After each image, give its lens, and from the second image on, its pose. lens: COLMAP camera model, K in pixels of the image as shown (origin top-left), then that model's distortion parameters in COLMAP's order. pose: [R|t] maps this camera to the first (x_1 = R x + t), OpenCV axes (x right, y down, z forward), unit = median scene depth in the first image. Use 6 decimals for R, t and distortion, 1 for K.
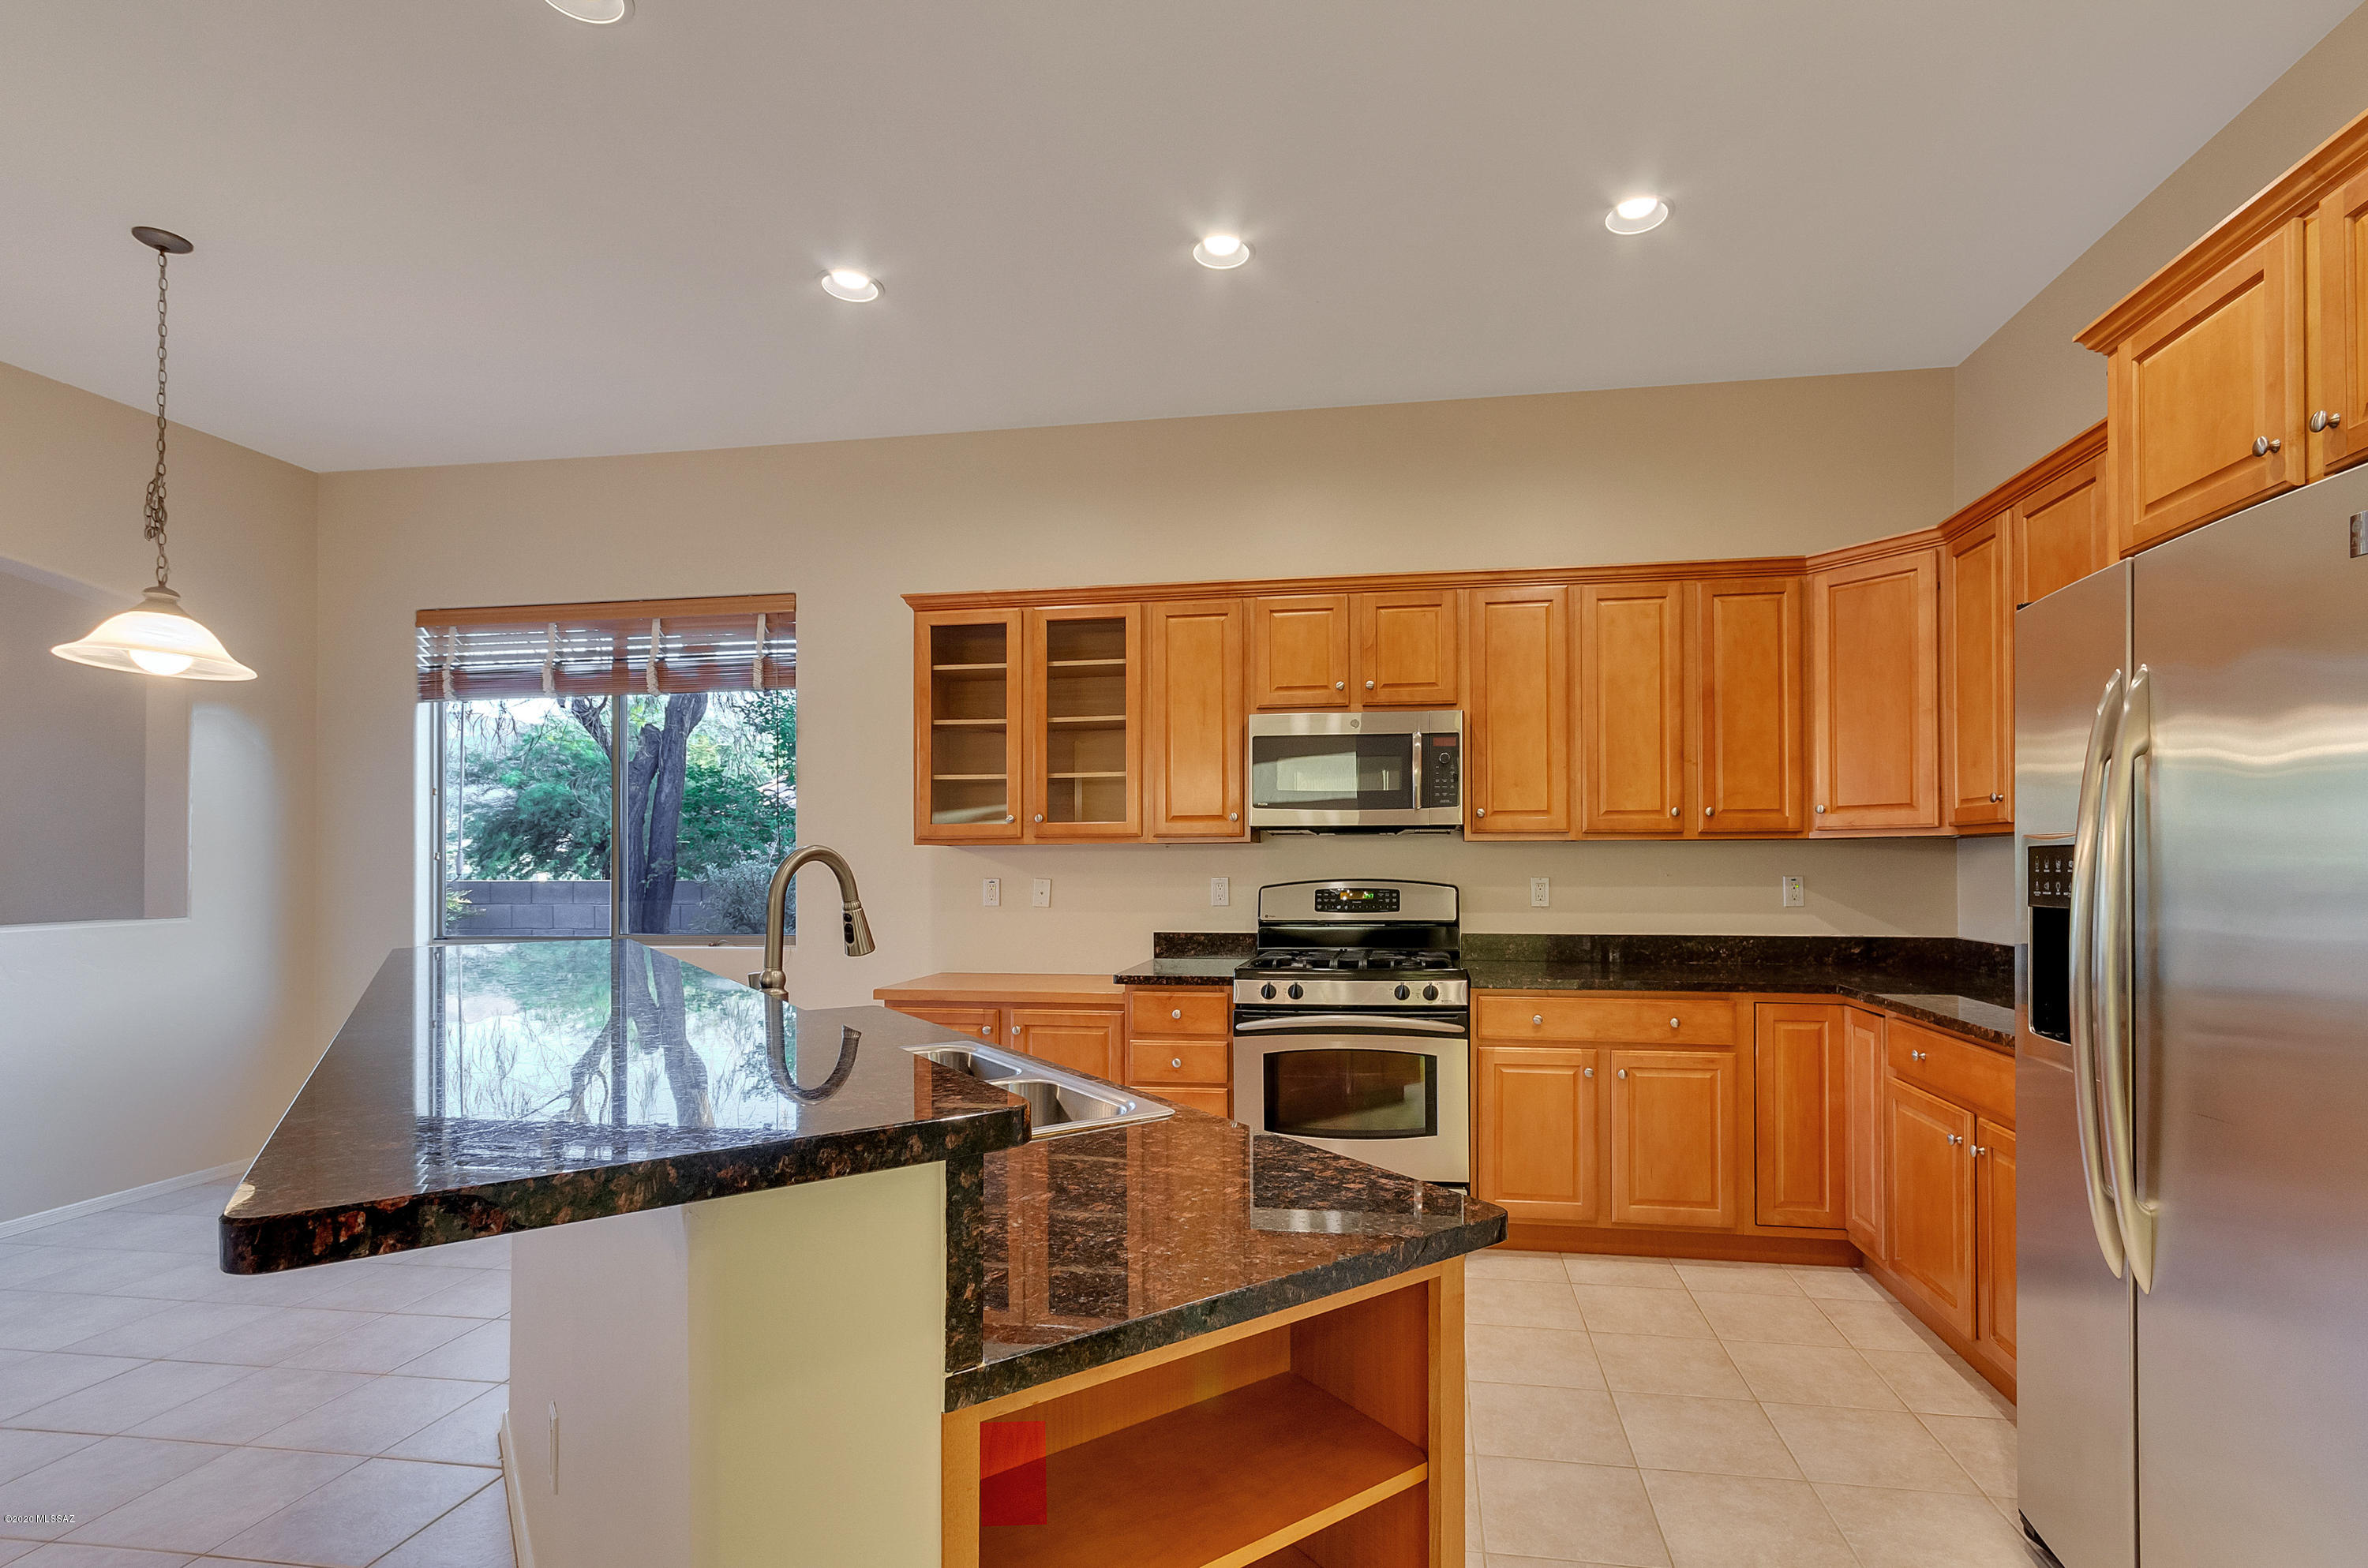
lens RADIAL K [[1085.8, 0, 1254.5], [0, 1085.8, 850.7], [0, 0, 1]] dist [0.004425, 0.003156]
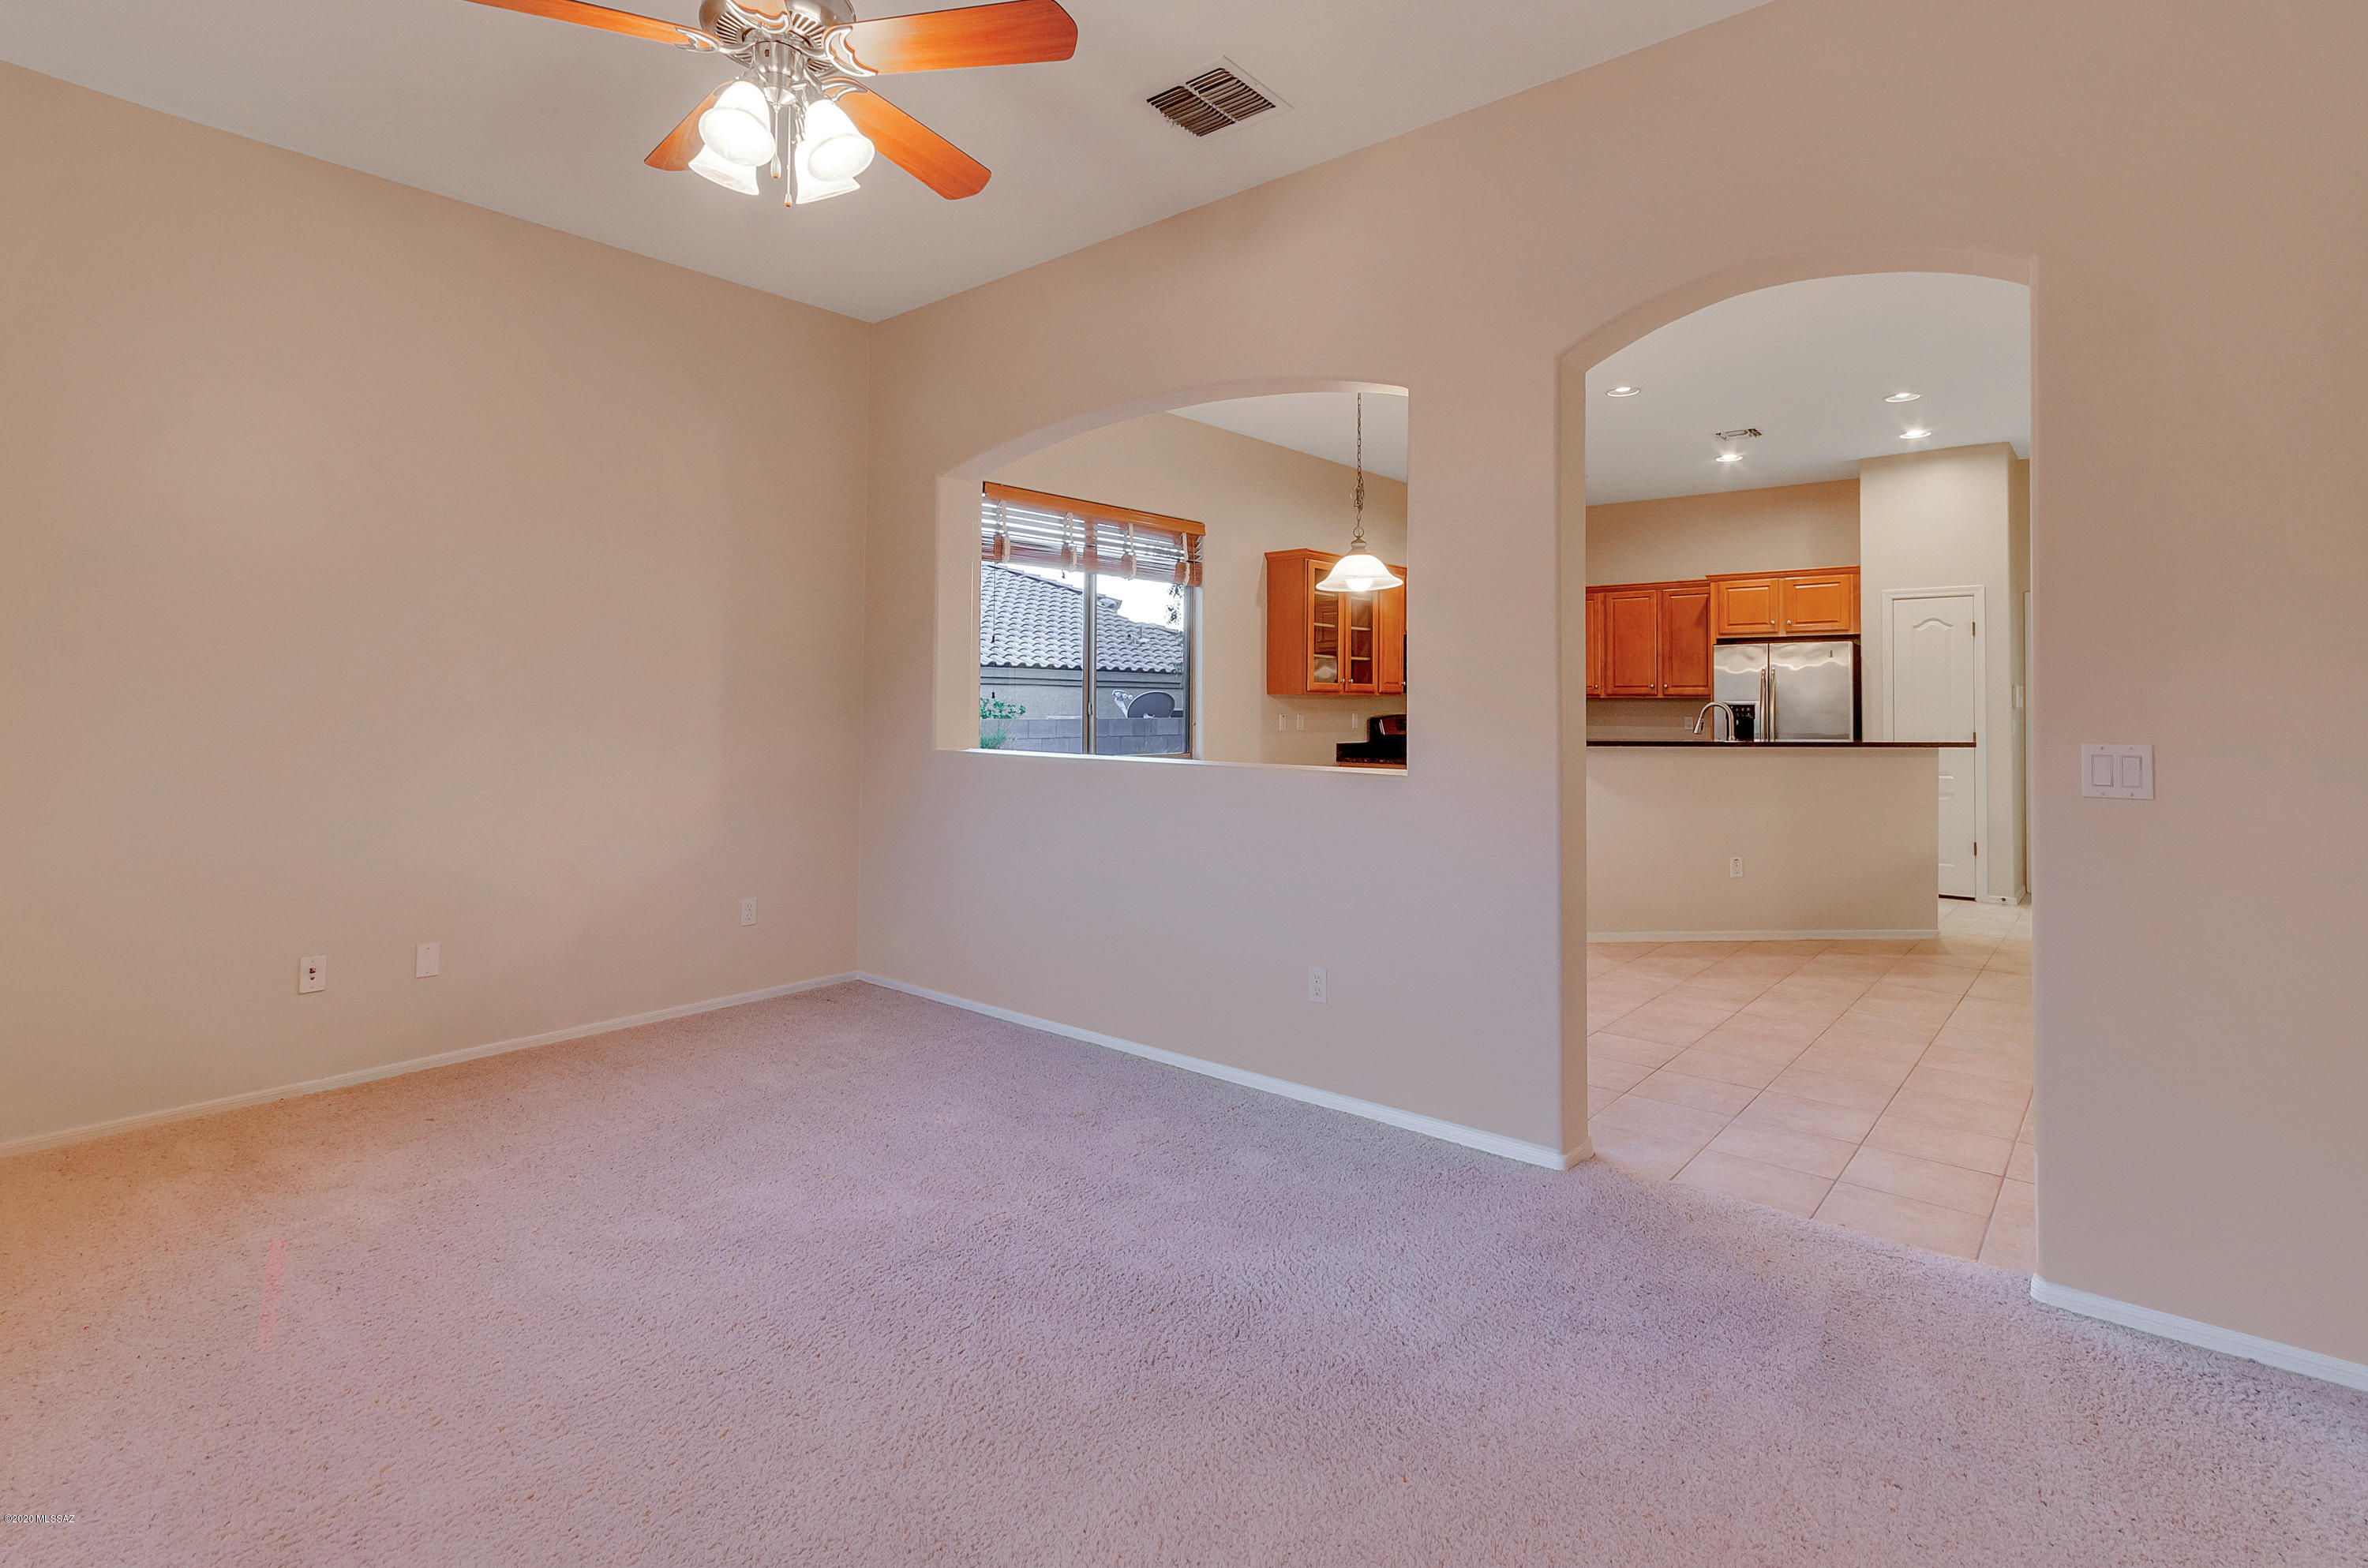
lens RADIAL K [[1181.9, 0, 1164.8], [0, 1181.9, 670.7], [0, 0, 1]] dist [0.037817, 0.000005]
pose [[0.513005, 0.030612, 0.857839, -2.242514], [-0.011581, 0.999520, -0.028743, 0.013496], [-0.858307, 0.004811, 0.513113, 0.268368]]
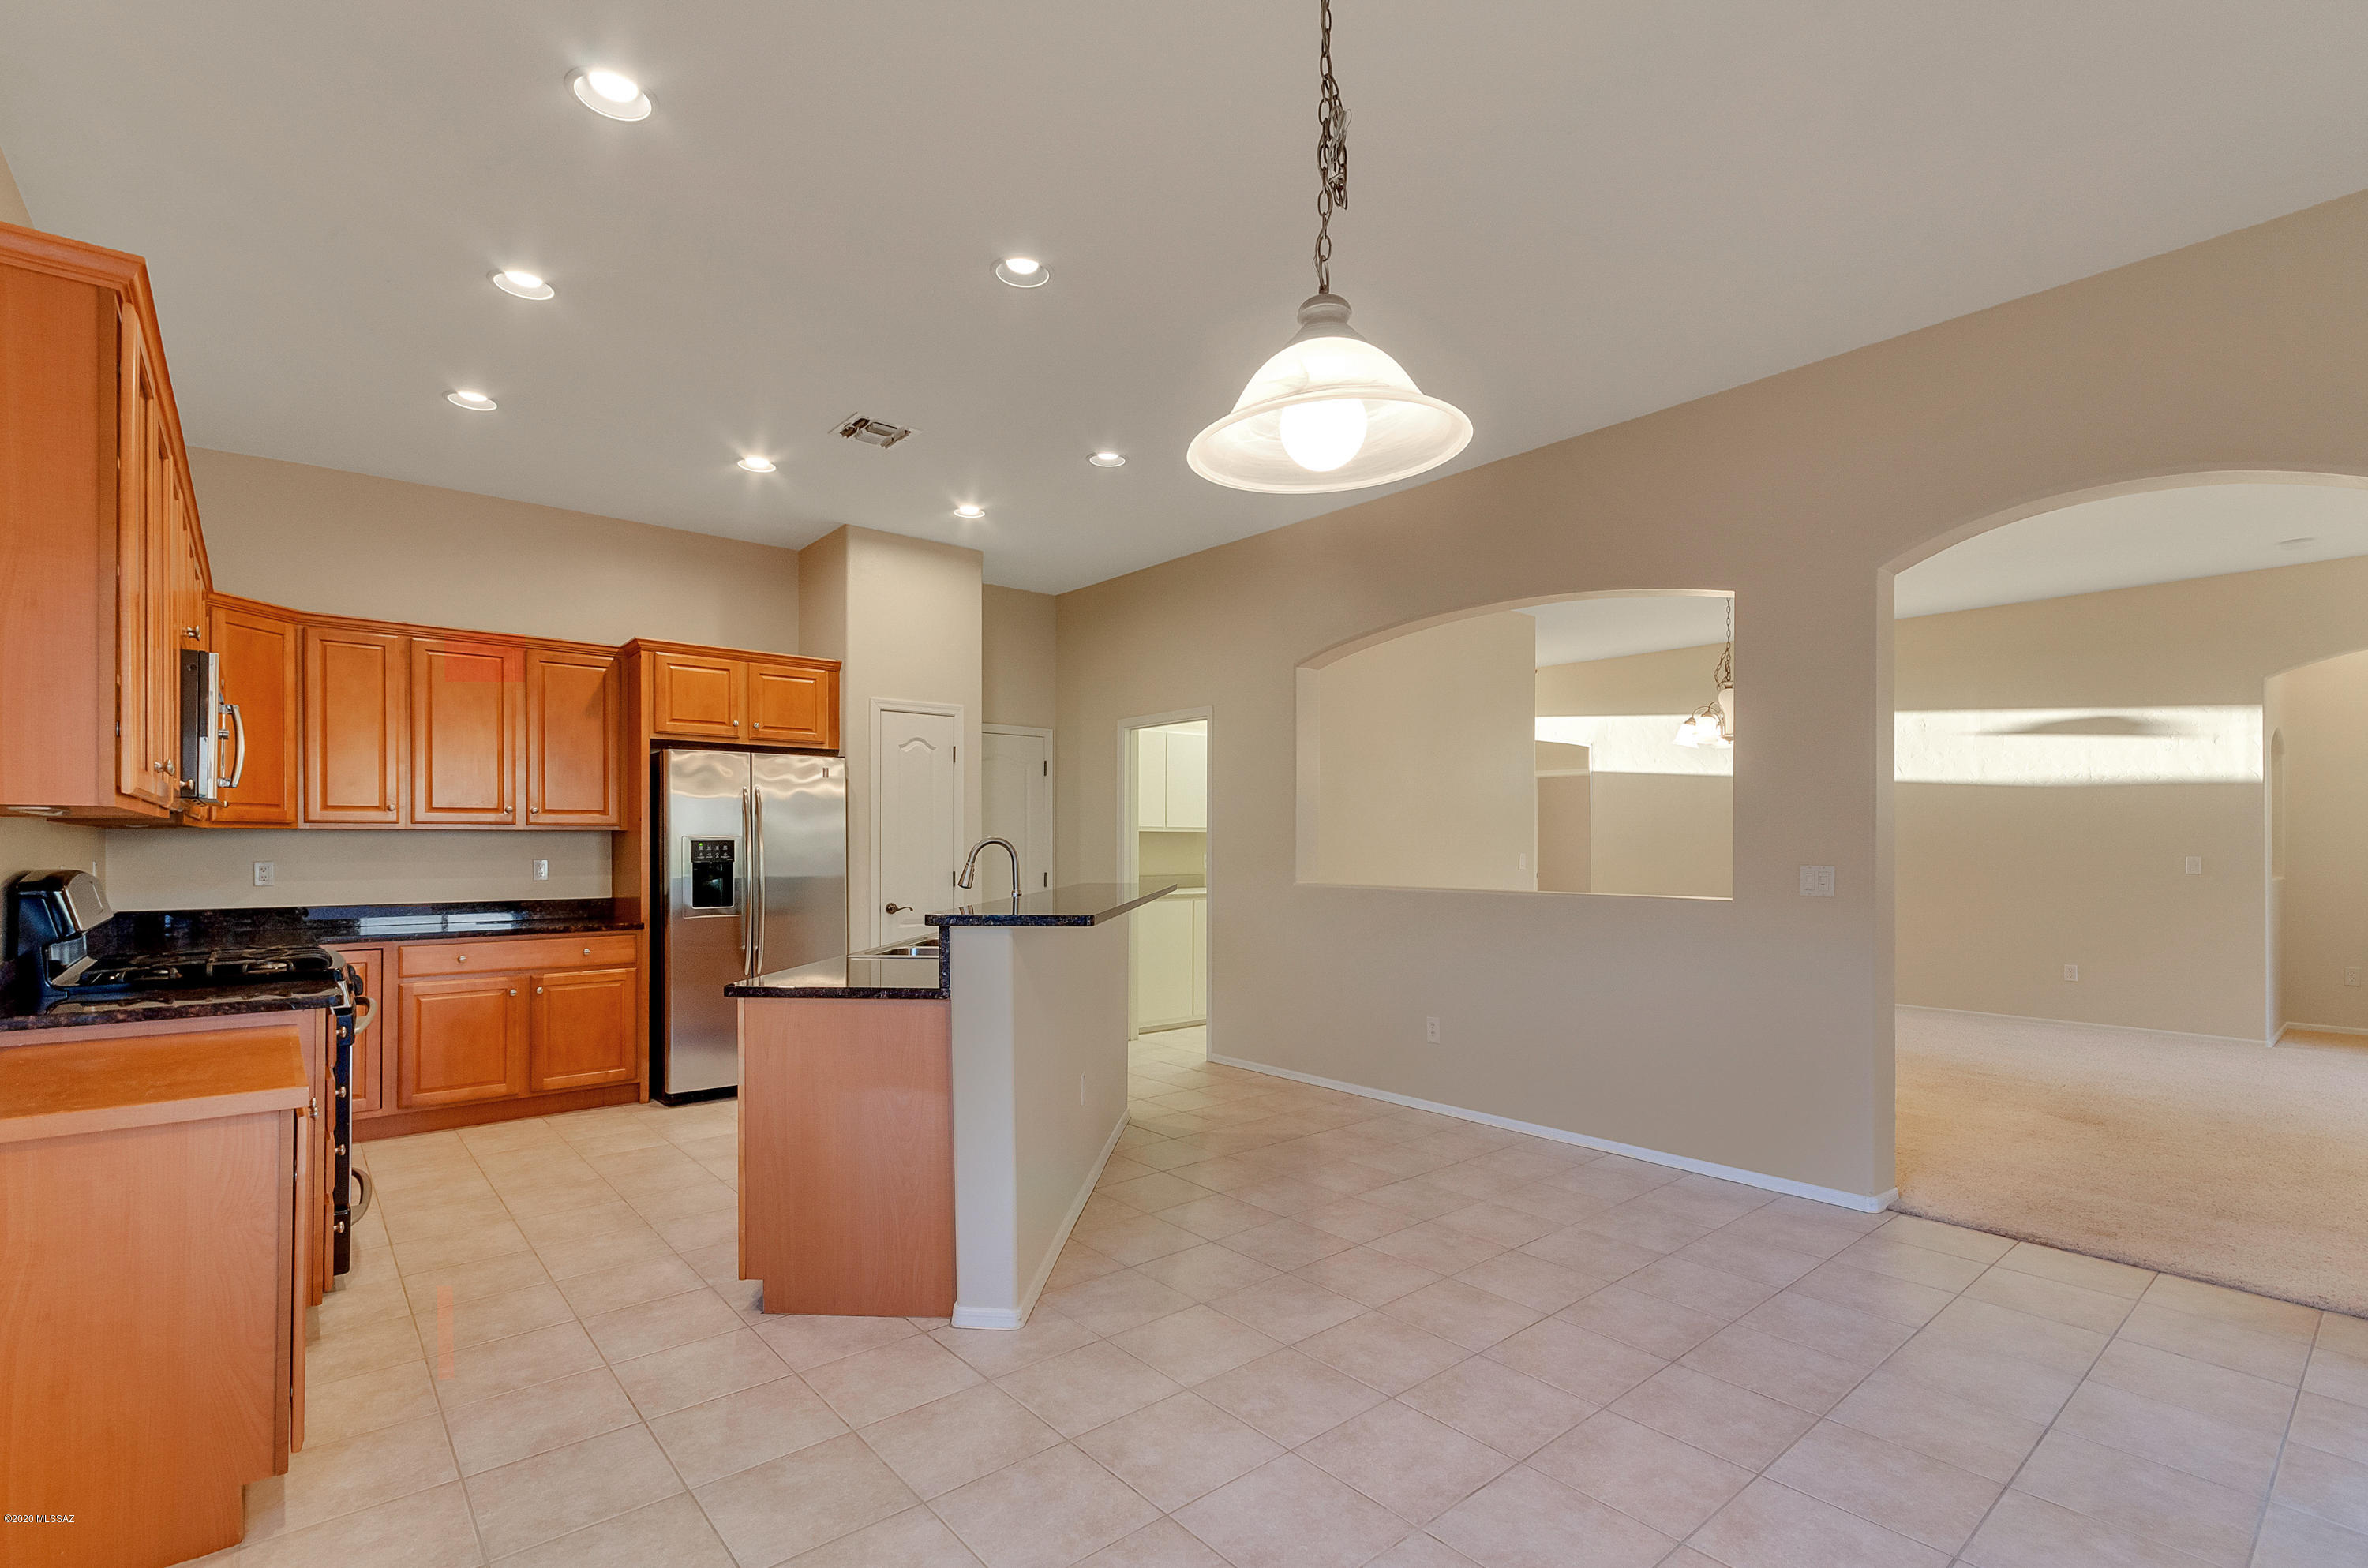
lens RADIAL K [[1085.8, 0, 1196.5], [0, 1085.8, 851.8], [0, 0, 1]] dist [0.004425, 0.003156]
pose [[-0.755619, 0.000547, 0.655011, -1.059531], [-0.000938, 0.999998, -0.001917, 0.016479], [-0.655011, -0.002063, -0.755617, 1.171599]]
